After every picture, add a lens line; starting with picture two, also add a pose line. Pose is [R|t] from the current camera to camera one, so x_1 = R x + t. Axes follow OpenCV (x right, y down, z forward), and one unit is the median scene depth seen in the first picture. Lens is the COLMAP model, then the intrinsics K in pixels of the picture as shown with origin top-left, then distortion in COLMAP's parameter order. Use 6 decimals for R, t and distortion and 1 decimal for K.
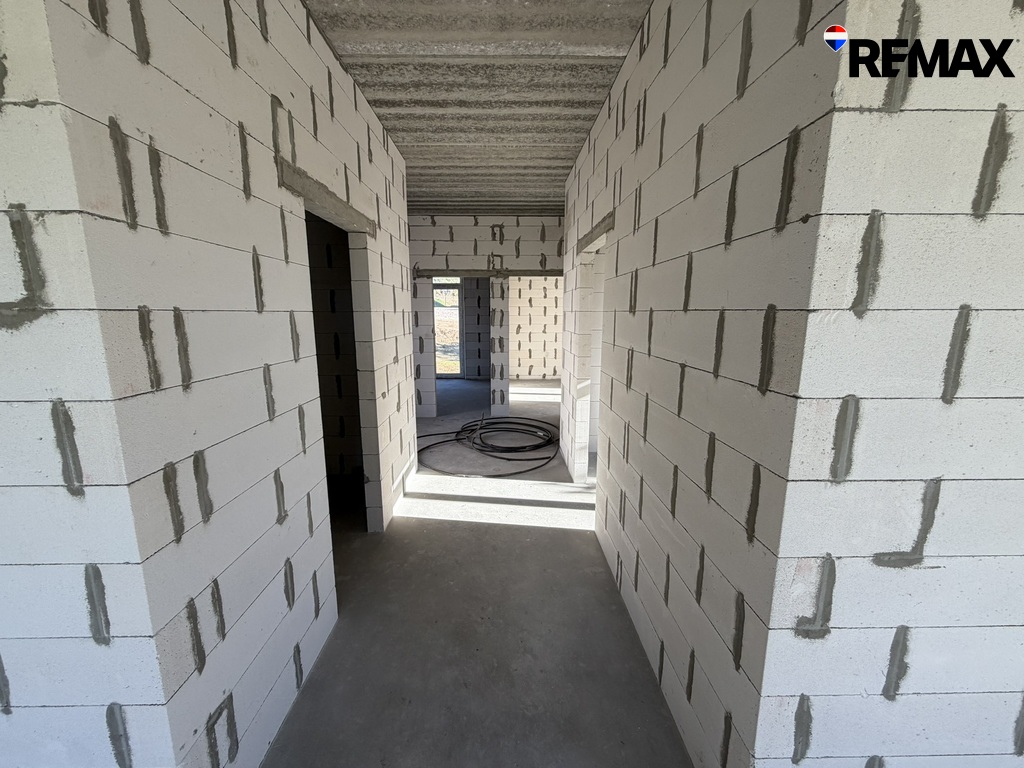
lens RADIAL K [[406.9, 0, 508.5], [0, 406.9, 383.8], [0, 0, 1]] dist [-0.000617, -0.000445]
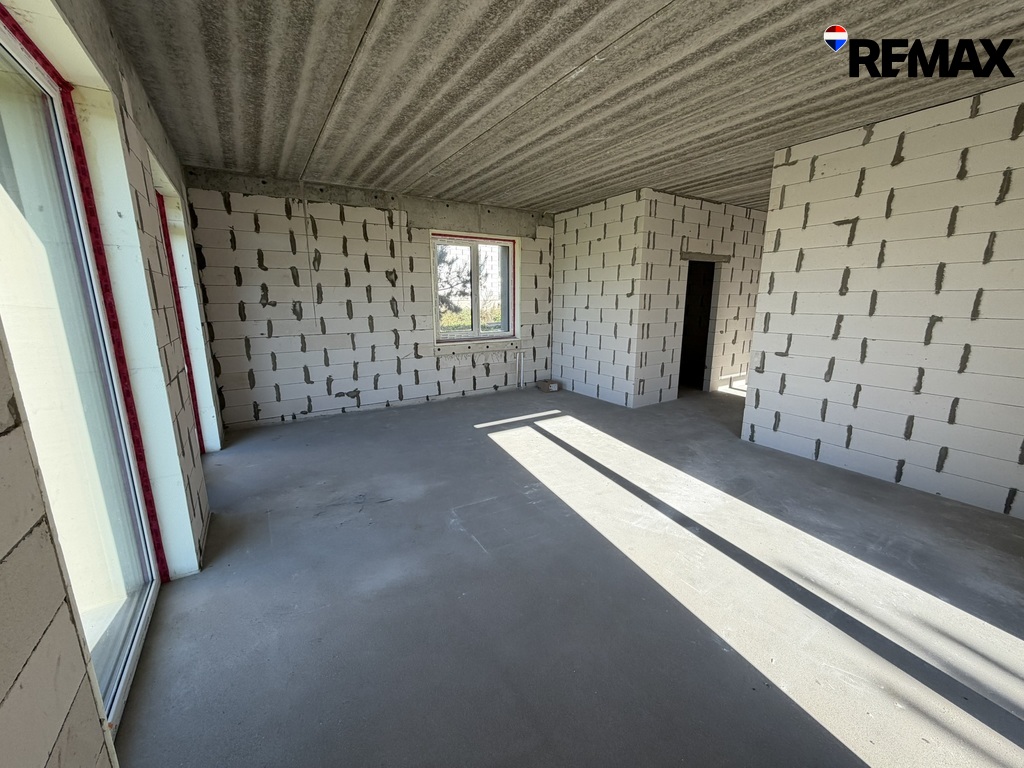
lens RADIAL K [[406.9, 0, 508.5], [0, 406.9, 383.8], [0, 0, 1]] dist [-0.000617, -0.000445]
pose [[0.517240, 0.175349, -0.837685, 2.916022], [-0.144469, 0.982629, 0.116485, 0.622597], [0.843559, 0.060769, 0.533587, -3.362416]]
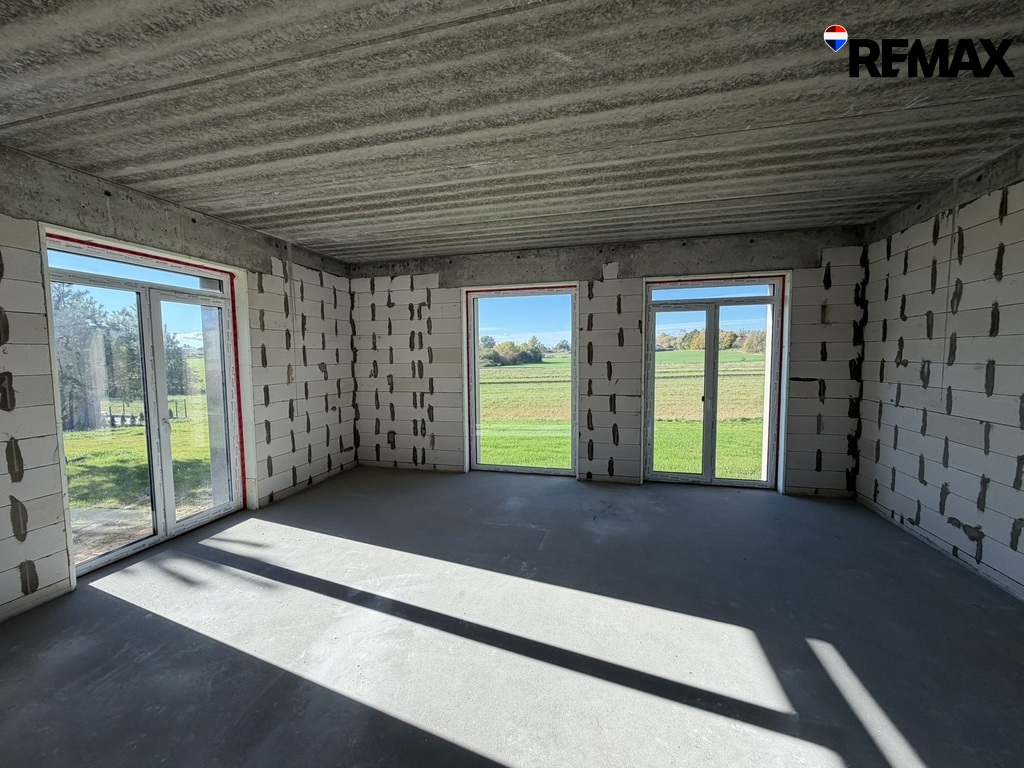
lens RADIAL K [[406.9, 0, 508.5], [0, 406.9, 383.8], [0, 0, 1]] dist [-0.000617, -0.000445]
pose [[-0.963315, -0.008541, 0.268237, -0.227387], [0.057167, 0.970024, 0.236189, -0.206969], [-0.262213, 0.242859, -0.933951, 1.062523]]
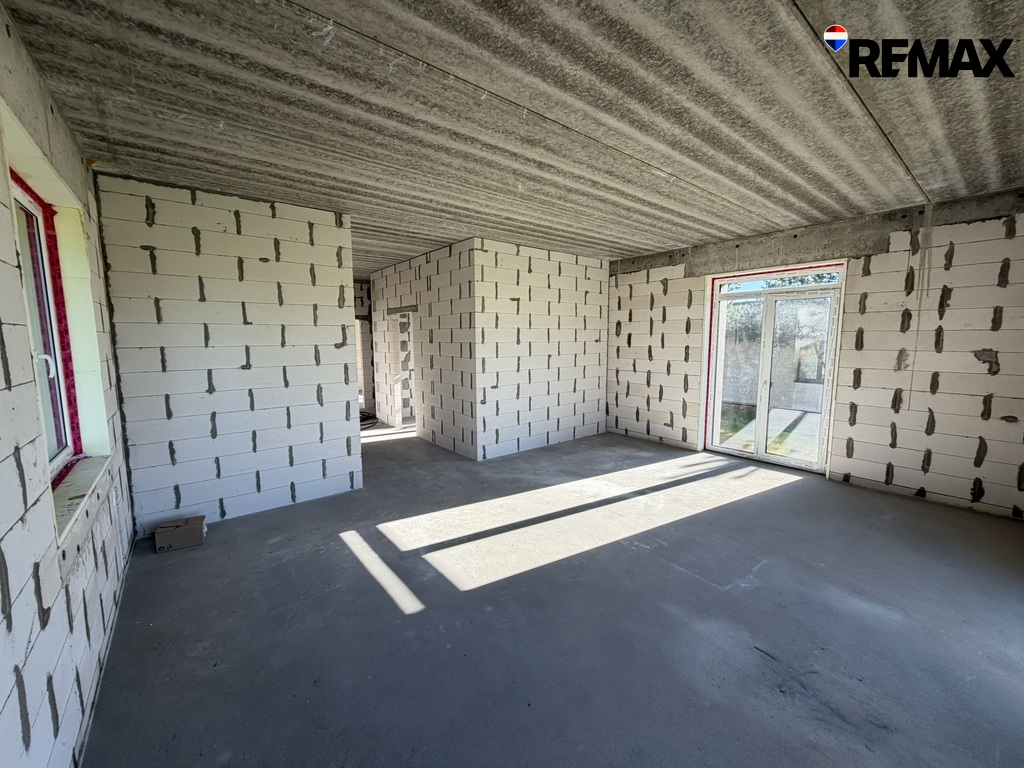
lens RADIAL K [[406.9, 0, 508.5], [0, 406.9, 383.8], [0, 0, 1]] dist [-0.000617, -0.000445]
pose [[0.792865, -0.071486, 0.605190, -2.181949], [0.110097, 0.993557, -0.026879, 0.538754], [-0.599369, 0.087941, 0.795627, -3.432360]]
